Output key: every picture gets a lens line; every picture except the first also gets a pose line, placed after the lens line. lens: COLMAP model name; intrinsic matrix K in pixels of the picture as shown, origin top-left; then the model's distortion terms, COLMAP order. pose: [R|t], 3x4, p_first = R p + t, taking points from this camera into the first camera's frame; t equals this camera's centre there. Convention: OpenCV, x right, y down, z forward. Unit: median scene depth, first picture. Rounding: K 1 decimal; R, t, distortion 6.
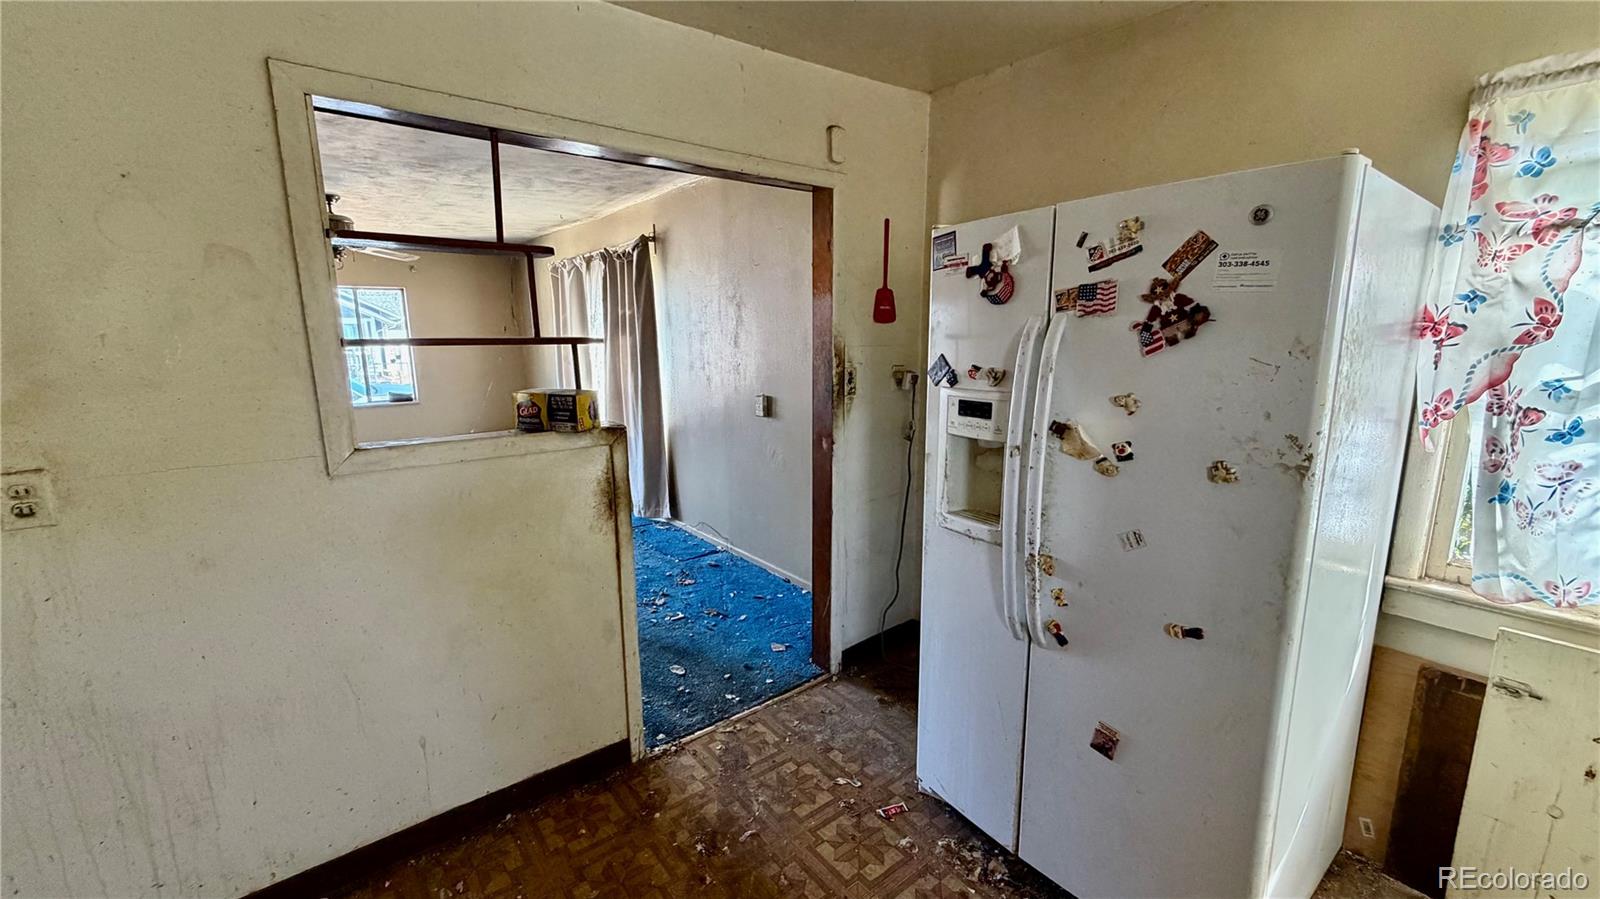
lens RADIAL K [[641.5, 0, 794.8], [0, 641.5, 449.0], [0, 0, 1]] dist [0.000367, -0.000318]
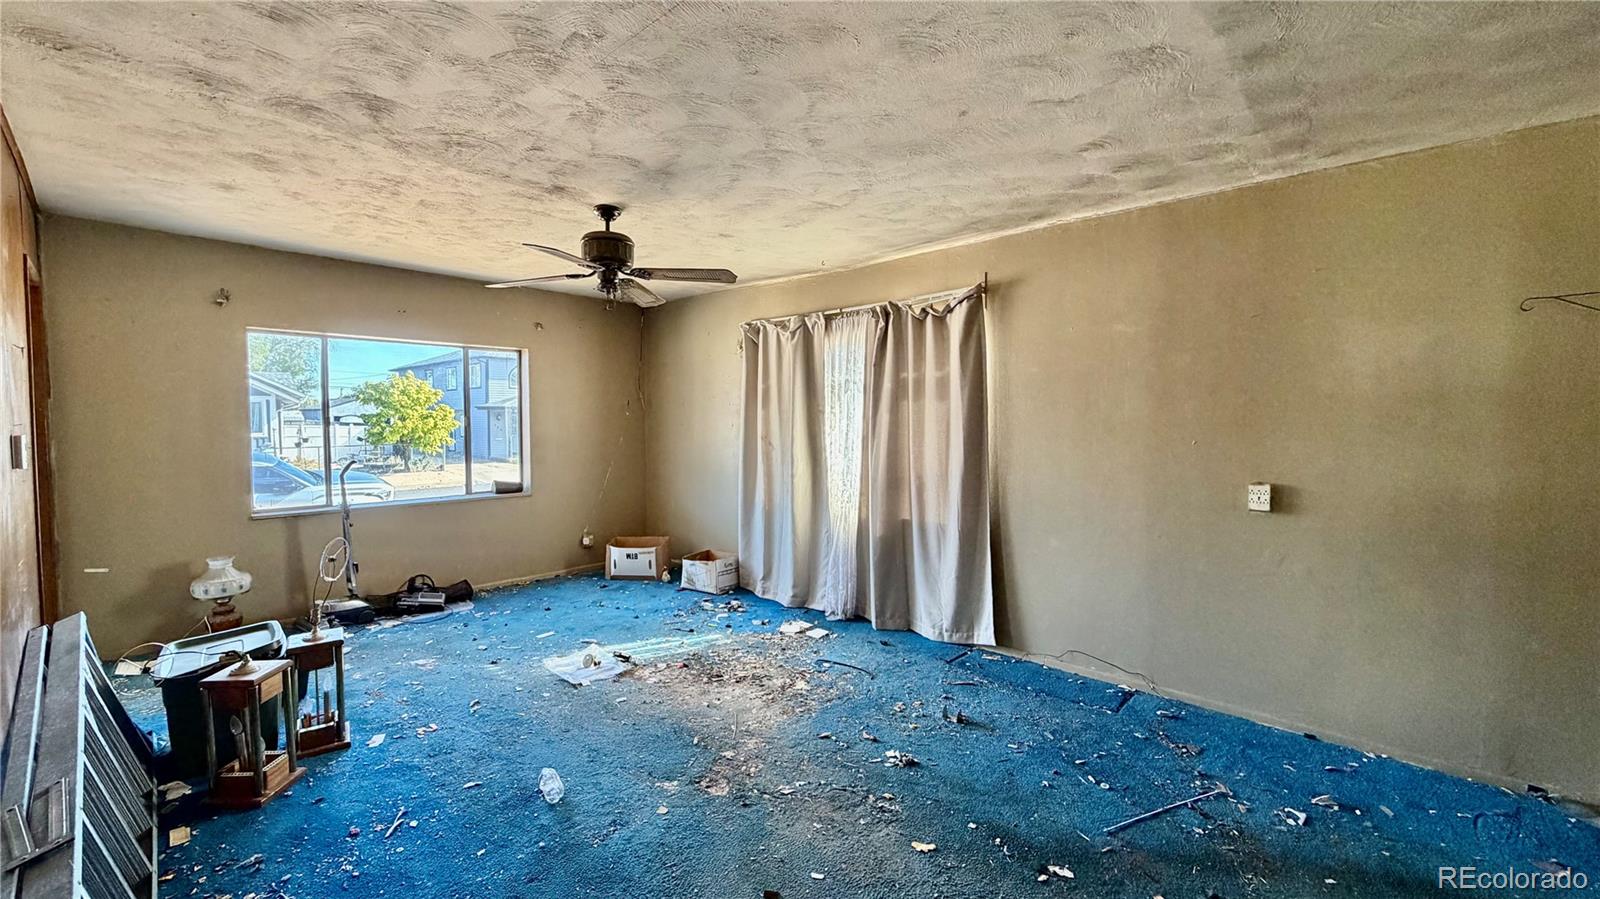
lens RADIAL K [[631.0, 0, 793.5], [0, 631.0, 447.5], [0, 0, 1]] dist [0.000469, 0.000072]
pose [[0.985666, 0.005902, 0.168604, -0.542706], [0.017283, 0.990597, -0.135714, -0.026012], [-0.167819, 0.136682, 0.976296, 0.263369]]
